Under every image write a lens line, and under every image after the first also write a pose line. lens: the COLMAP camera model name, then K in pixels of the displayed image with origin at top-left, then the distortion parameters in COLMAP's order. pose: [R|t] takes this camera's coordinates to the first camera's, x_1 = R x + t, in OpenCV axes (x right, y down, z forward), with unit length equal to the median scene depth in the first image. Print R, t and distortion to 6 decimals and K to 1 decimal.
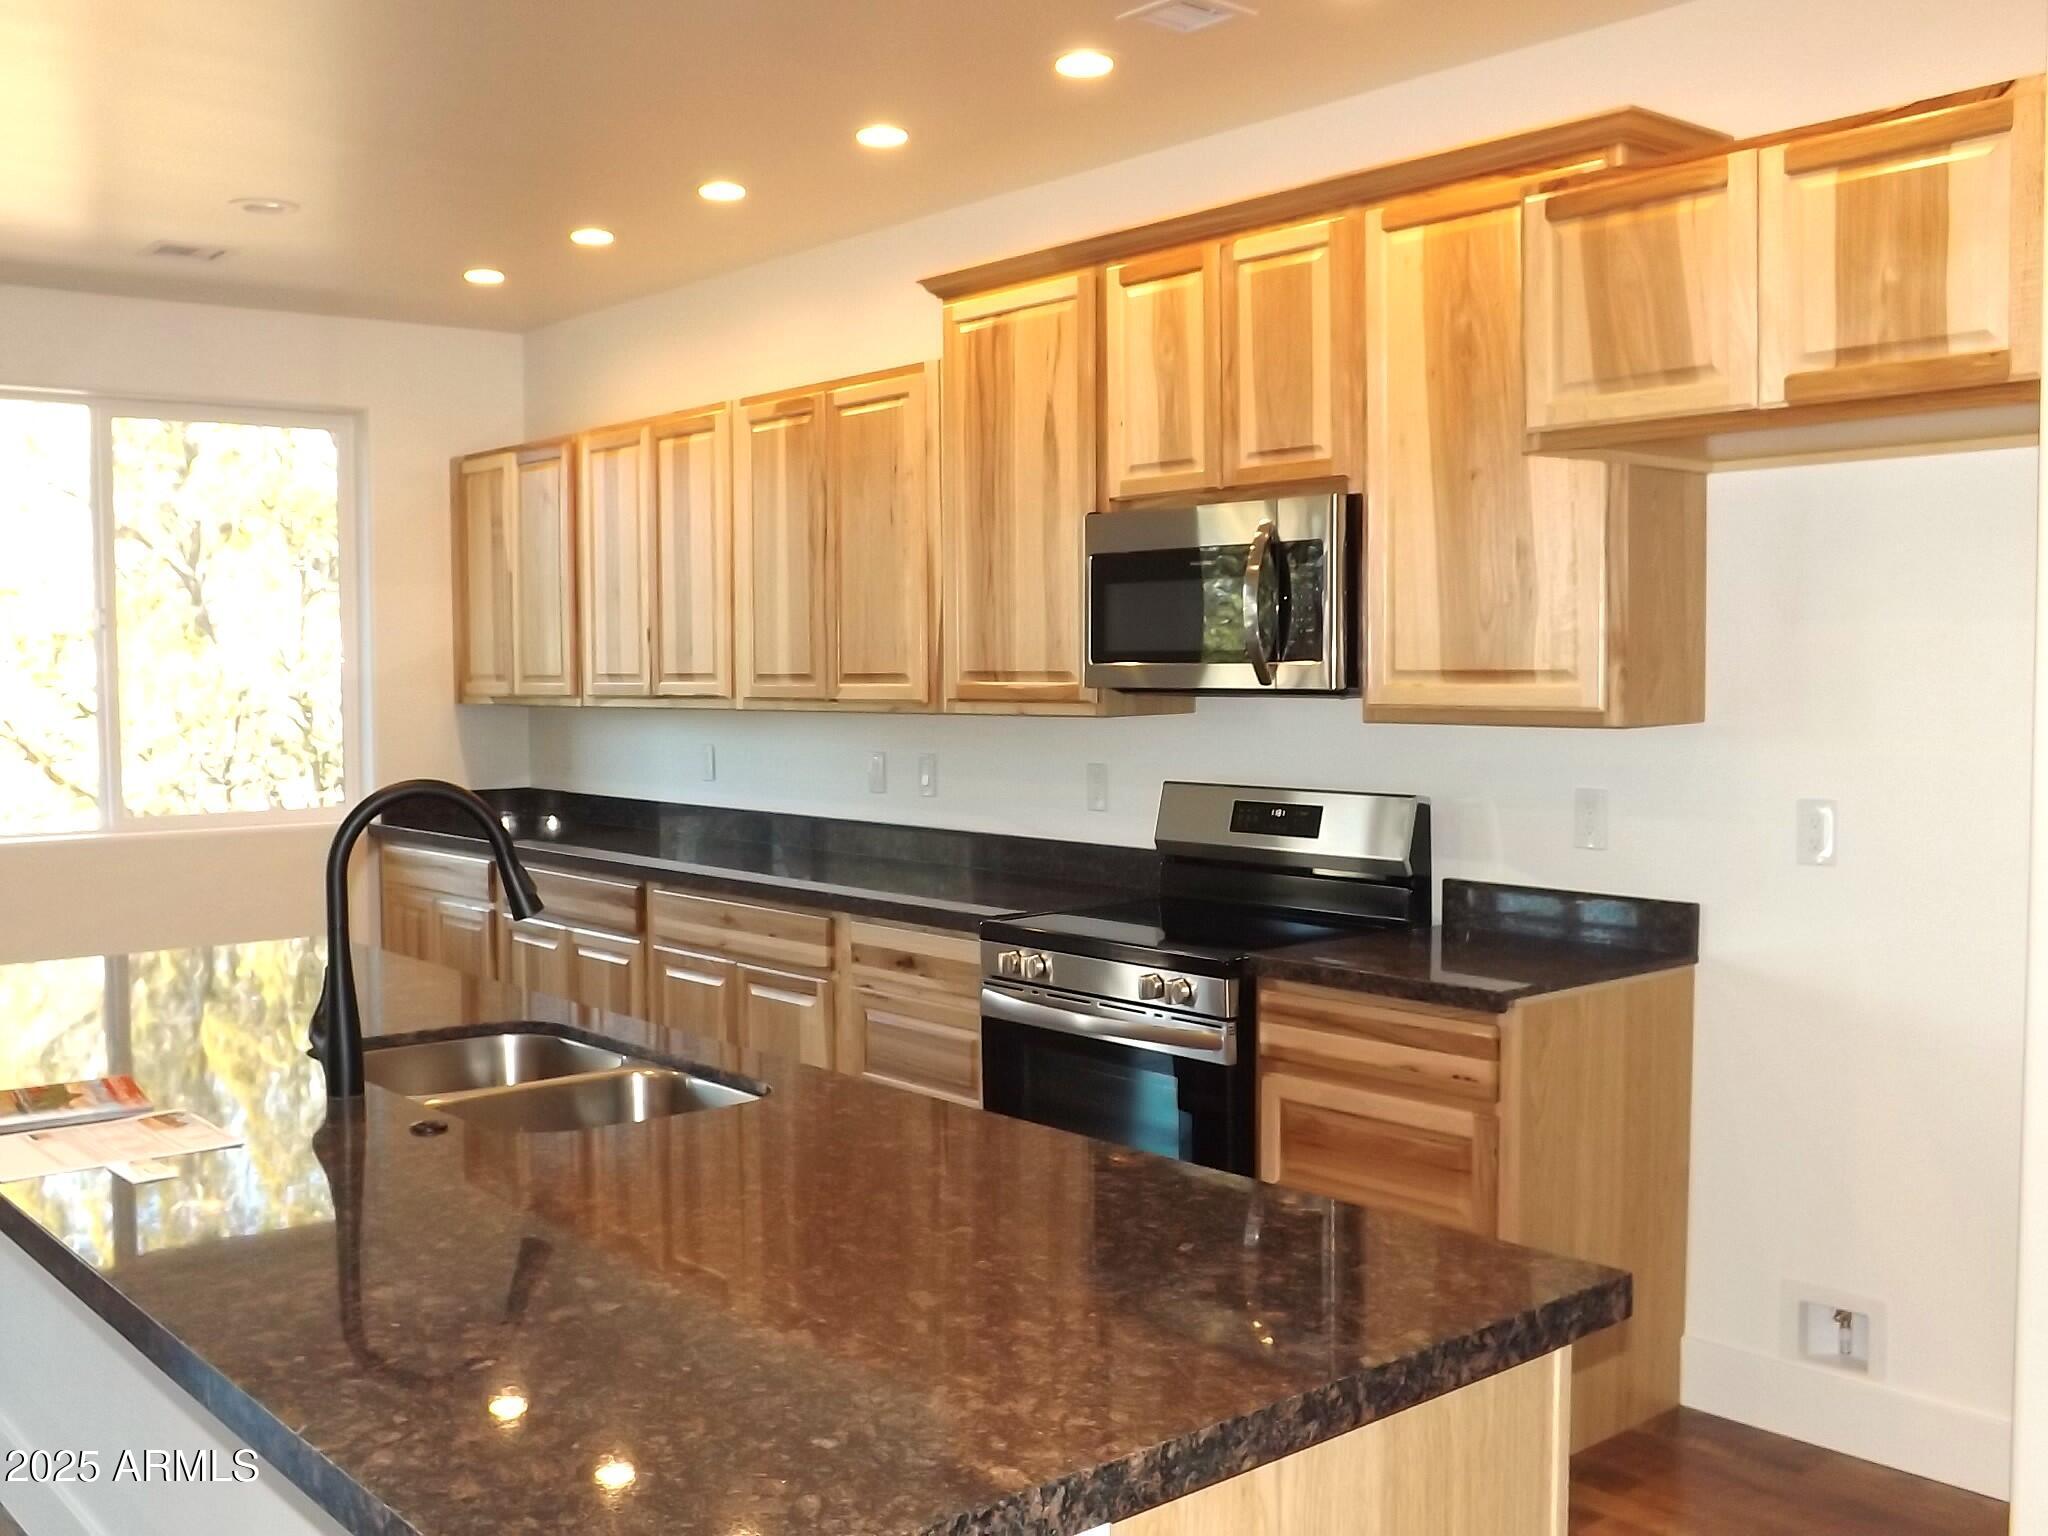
lens RADIAL K [[1970.1, 0, 1024.0], [0, 1970.1, 768.0], [0, 0, 1]] dist [-0.064825, 0.003479]
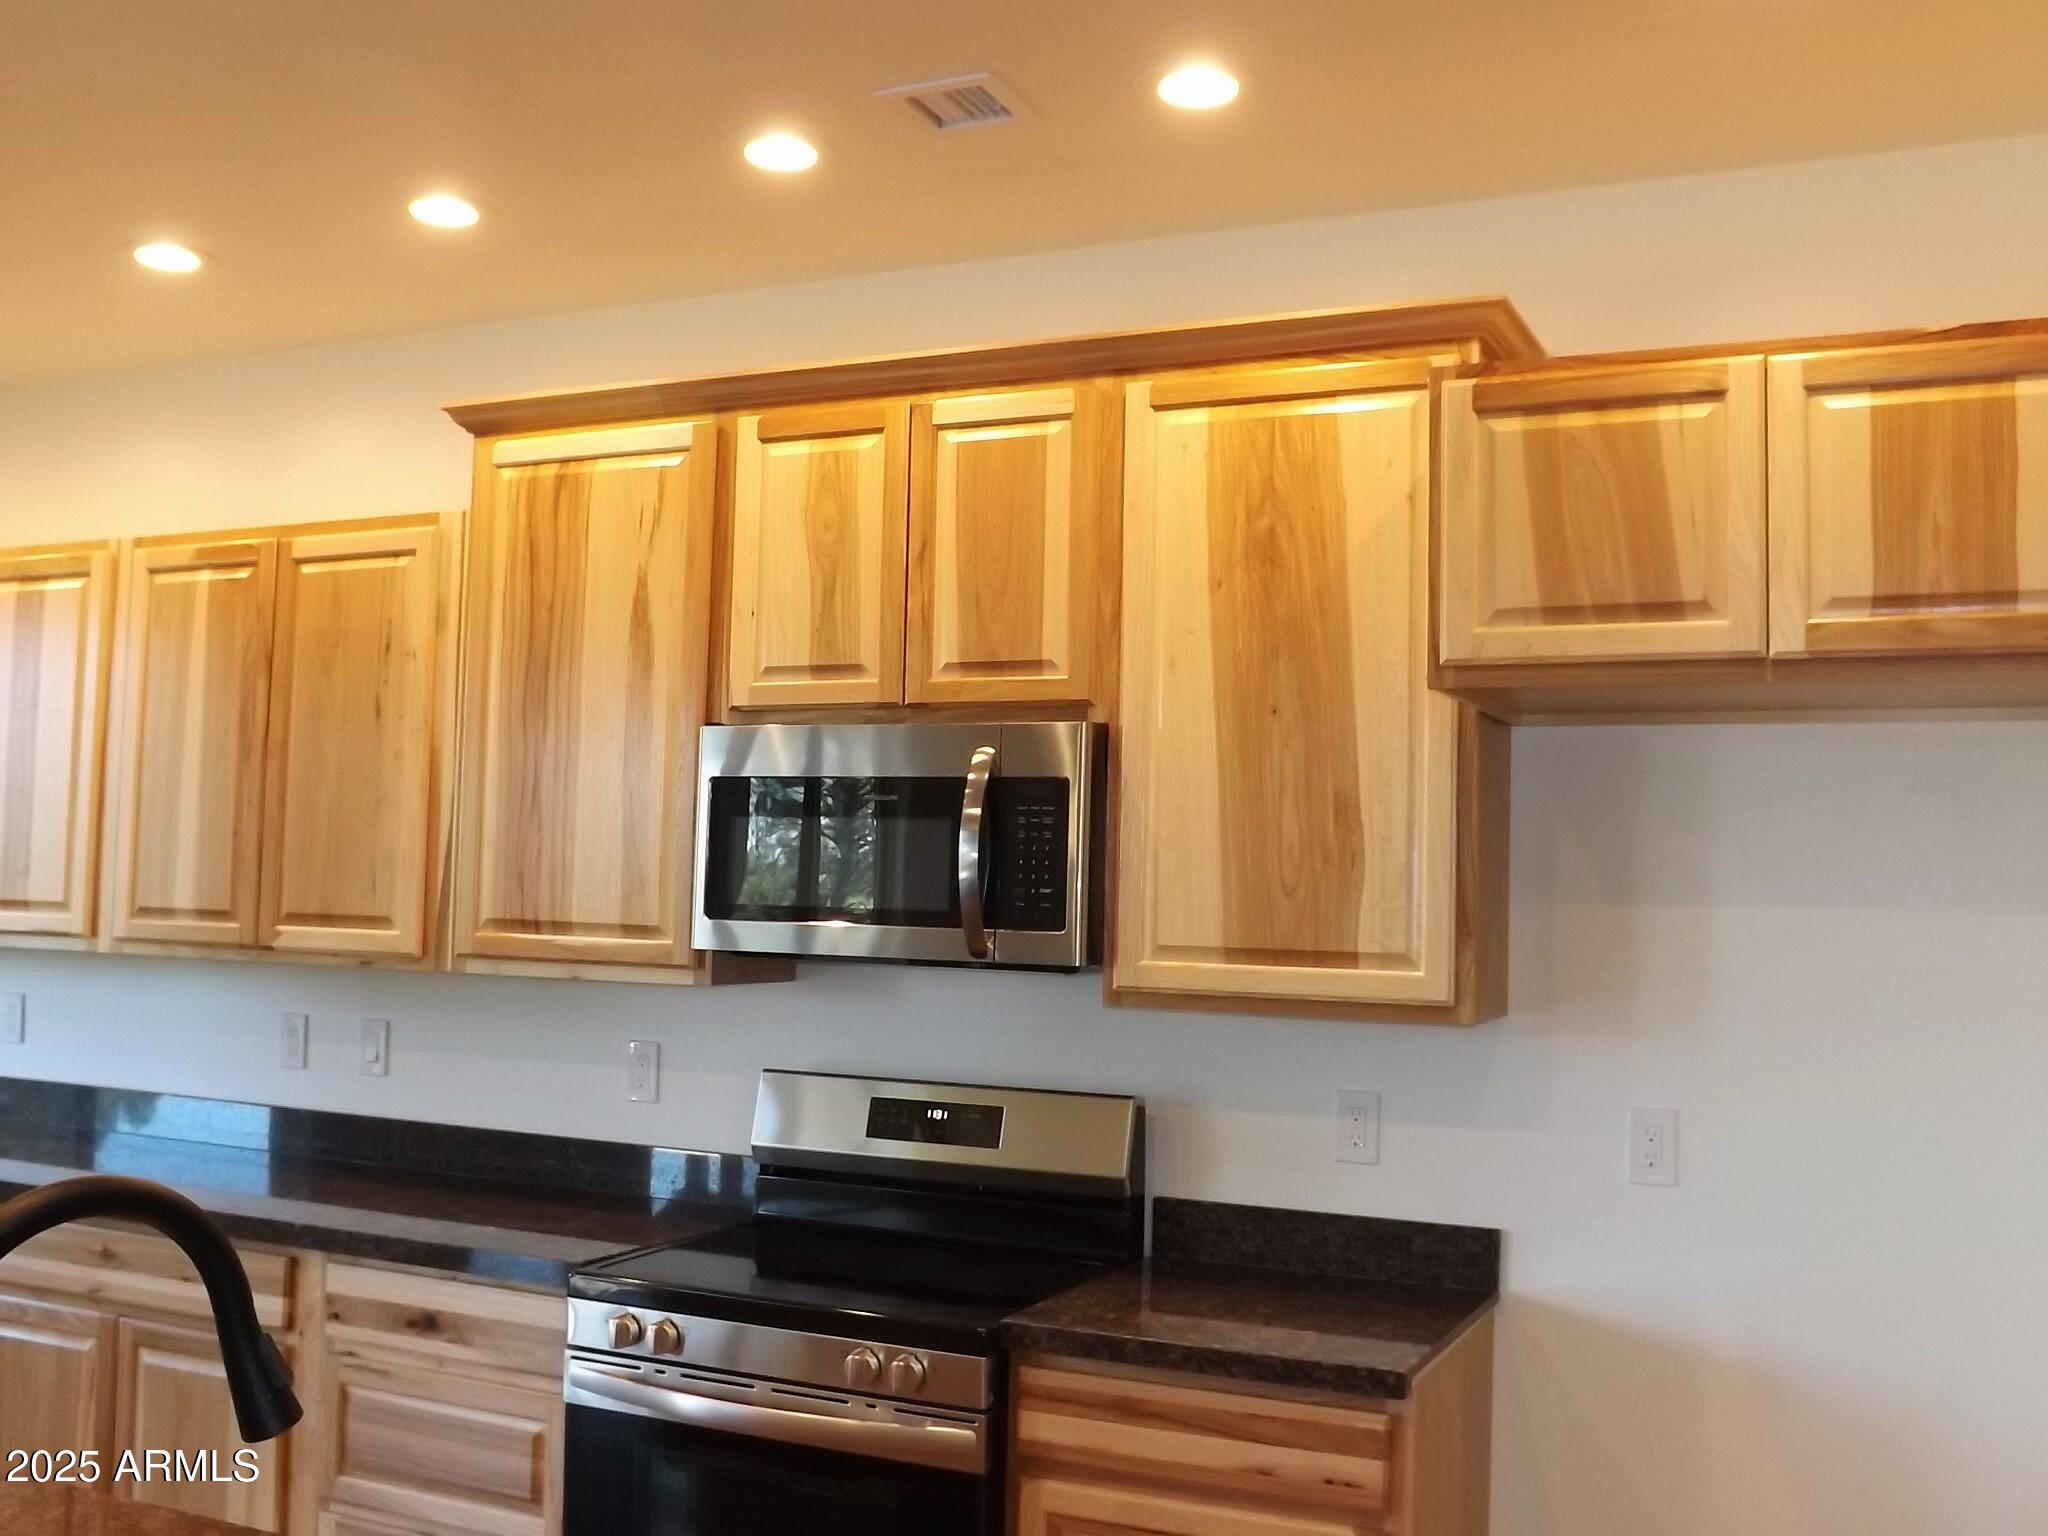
lens RADIAL K [[1970.1, 0, 1024.0], [0, 1970.1, 768.0], [0, 0, 1]] dist [-0.064825, 0.003479]
pose [[0.911022, 0.058142, 0.408239, -0.177277], [-0.011886, 0.993301, -0.114942, -0.026019], [-0.412187, 0.099862, 0.905610, 0.263346]]
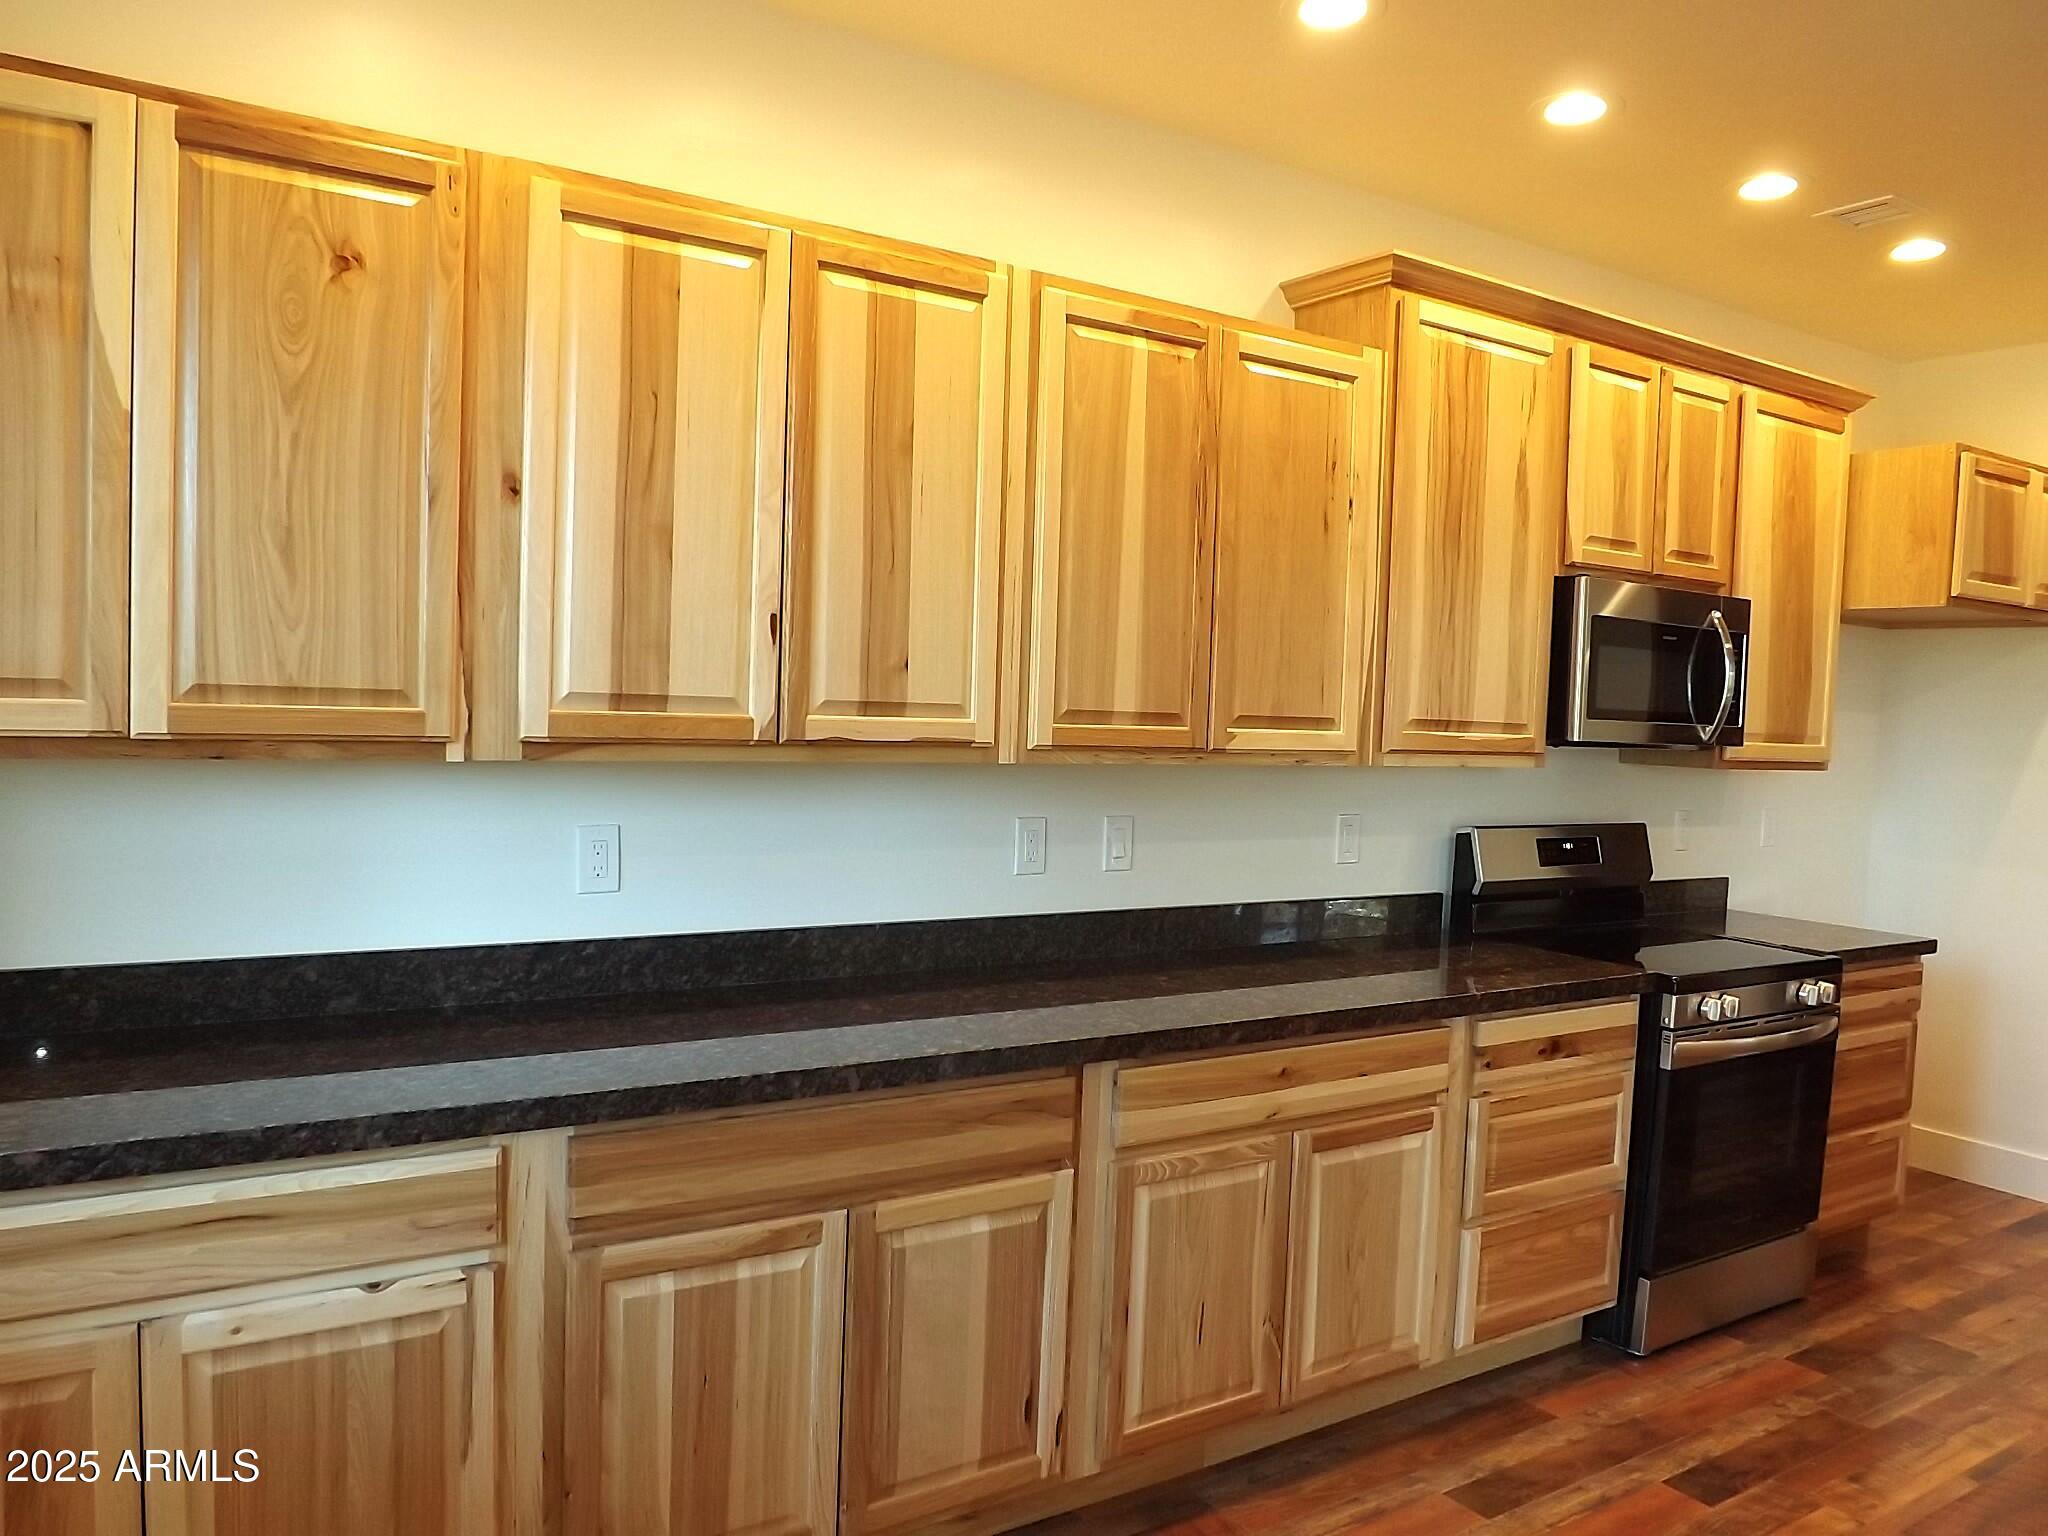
lens RADIAL K [[1537.0, 0, 1024.0], [0, 1537.0, 768.0], [0, 0, 1]] dist [-0.041003, 0.001717]
pose [[0.107804, -0.037141, 0.993478, -0.851117], [0.008875, 0.999298, 0.036396, -0.062628], [-0.994133, 0.004894, 0.108058, 1.273168]]
